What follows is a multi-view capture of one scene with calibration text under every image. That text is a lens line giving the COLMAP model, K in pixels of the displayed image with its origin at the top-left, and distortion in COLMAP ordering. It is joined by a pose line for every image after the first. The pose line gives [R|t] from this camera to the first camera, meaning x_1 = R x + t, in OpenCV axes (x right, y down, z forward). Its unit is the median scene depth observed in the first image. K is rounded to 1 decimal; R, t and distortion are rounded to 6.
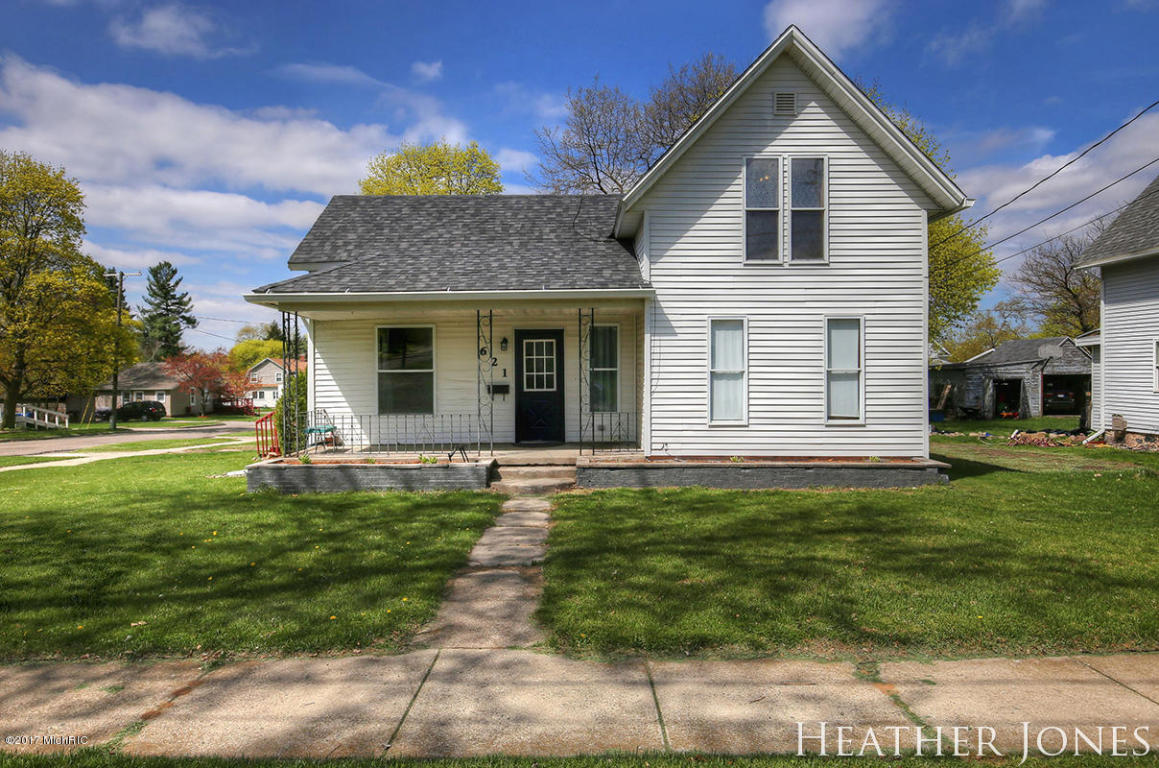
lens RADIAL K [[749.2, 0, 576.6], [0, 749.2, 373.5], [0, 0, 1]] dist [-0.001824, -0.000627]
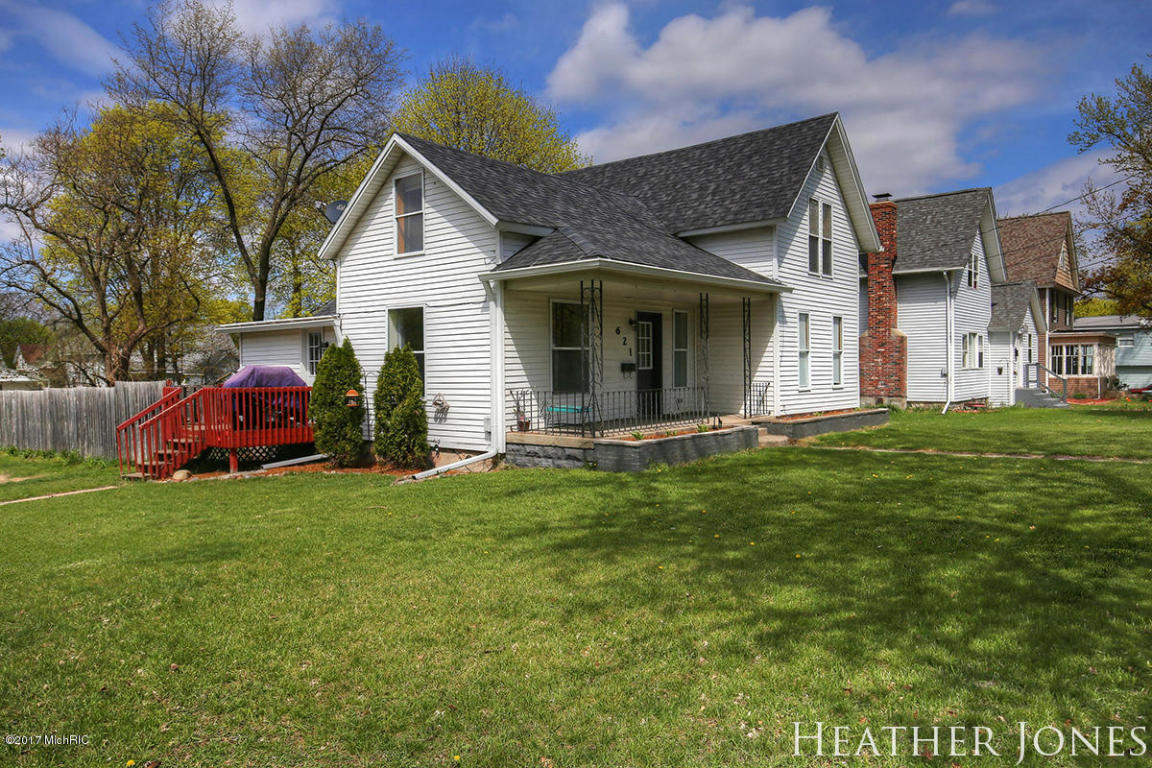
lens RADIAL K [[765.5, 0, 571.0], [0, 765.5, 389.3], [0, 0, 1]] dist [0.002956, 0.000132]
pose [[0.649854, -0.021058, 0.759767, -1.142163], [0.009082, 0.999760, 0.019942, 0.034805], [-0.760005, -0.006059, 0.649889, 0.413692]]
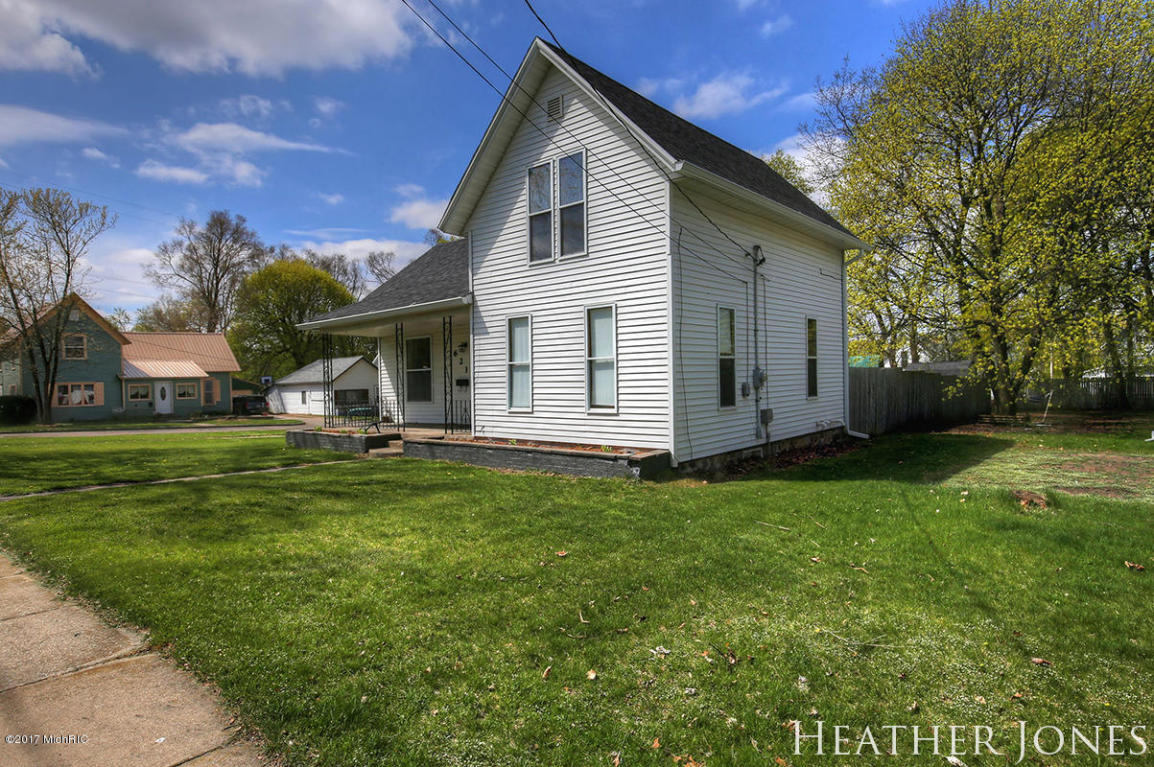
lens RADIAL K [[636.3, 0, 574.0], [0, 636.3, 382.7], [0, 0, 1]] dist [0.002605, 0.000495]
pose [[0.768116, -0.011595, -0.640206, 0.871040], [0.019572, 0.999794, 0.005376, 0.021879], [0.640012, -0.016659, 0.768185, 0.321653]]
